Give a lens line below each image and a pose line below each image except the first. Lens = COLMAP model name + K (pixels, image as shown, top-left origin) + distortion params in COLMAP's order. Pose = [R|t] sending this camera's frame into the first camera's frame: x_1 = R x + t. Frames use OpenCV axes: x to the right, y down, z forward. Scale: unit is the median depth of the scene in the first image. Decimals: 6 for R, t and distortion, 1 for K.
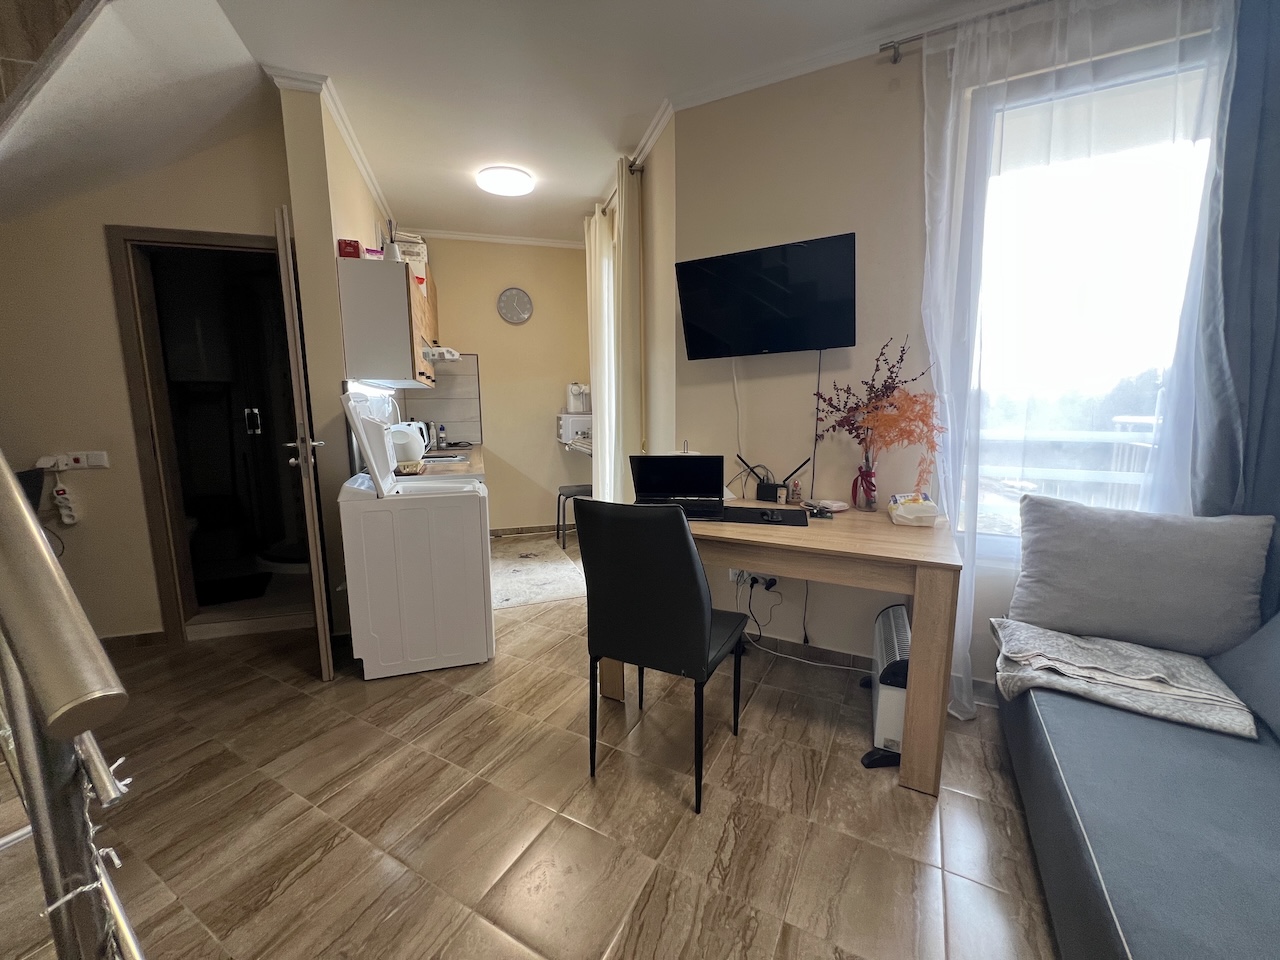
lens RADIAL K [[512.4, 0, 636.9], [0, 512.4, 479.4], [0, 0, 1]] dist [-0.003813, 0.000713]
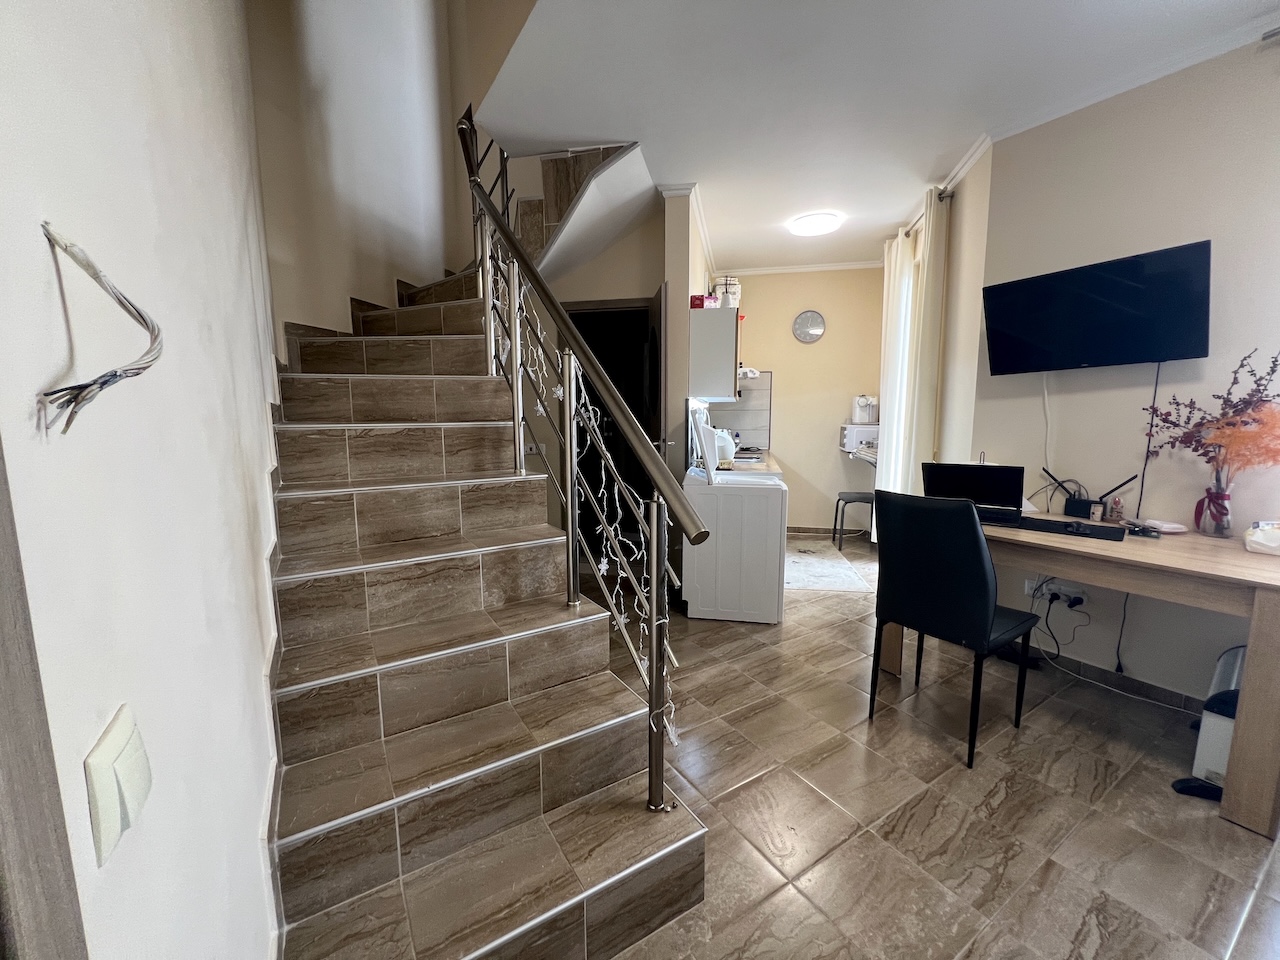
lens RADIAL K [[512.4, 0, 636.9], [0, 512.4, 479.4], [0, 0, 1]] dist [-0.003813, 0.000713]
pose [[0.874868, 0.065814, -0.479869, -0.018426], [-0.073892, 0.997264, 0.002060, 0.031337], [0.478691, 0.033656, 0.877338, -0.265412]]
